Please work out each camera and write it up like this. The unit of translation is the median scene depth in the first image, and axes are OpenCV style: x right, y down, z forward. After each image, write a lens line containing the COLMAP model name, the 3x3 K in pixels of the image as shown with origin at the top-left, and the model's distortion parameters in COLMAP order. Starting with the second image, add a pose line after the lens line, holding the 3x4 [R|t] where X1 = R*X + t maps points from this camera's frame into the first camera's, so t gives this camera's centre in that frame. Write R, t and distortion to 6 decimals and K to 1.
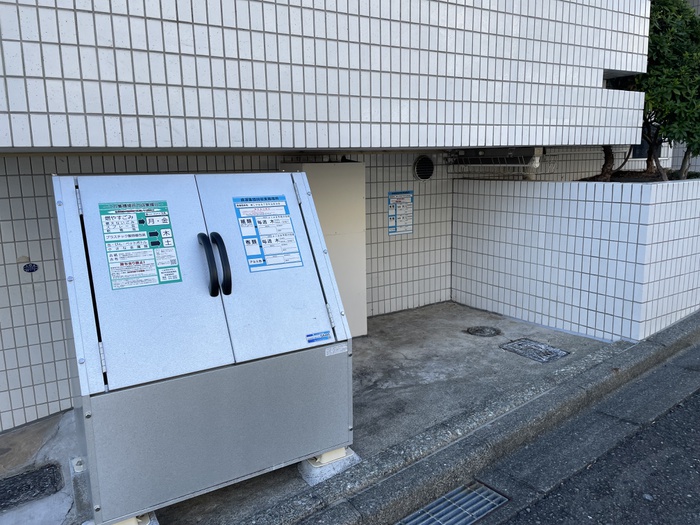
lens RADIAL K [[541.6, 0, 350.0], [0, 541.6, 262.5], [0, 0, 1]] dist [0.054595, 0.000261]
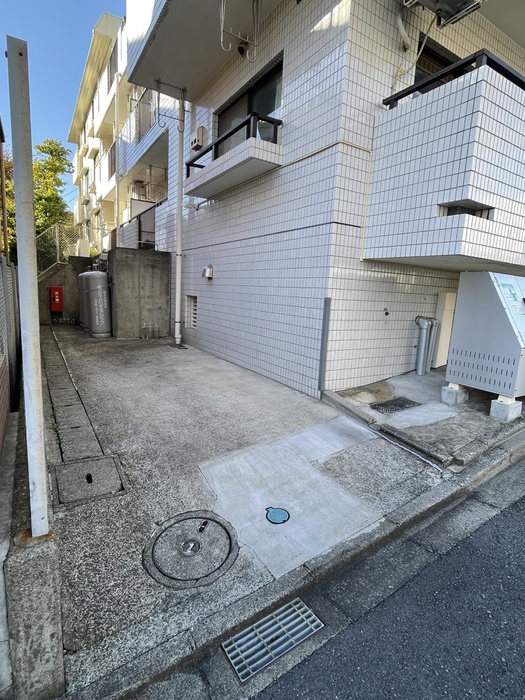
lens RADIAL K [[369.1, 0, 262.5], [0, 369.1, 350.0], [0, 0, 1]] dist [0.000257, 0.000929]
pose [[0.997525, 0.067899, 0.018275, -0.947656], [-0.067463, 0.997445, -0.023493, 0.199159], [-0.019824, 0.022202, 0.999557, -0.456485]]
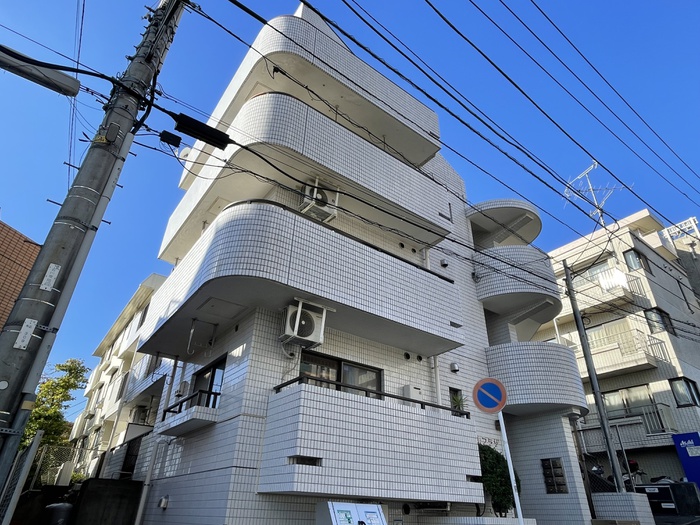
lens RADIAL K [[433.5, 0, 350.0], [0, 433.5, 262.5], [0, 0, 1]] dist [-0.005878, -0.000755]
pose [[0.994977, 0.083463, 0.055277, -0.398270], [-0.026457, 0.751777, -0.658886, 0.352773], [-0.096549, 0.654114, 0.750209, -1.469922]]
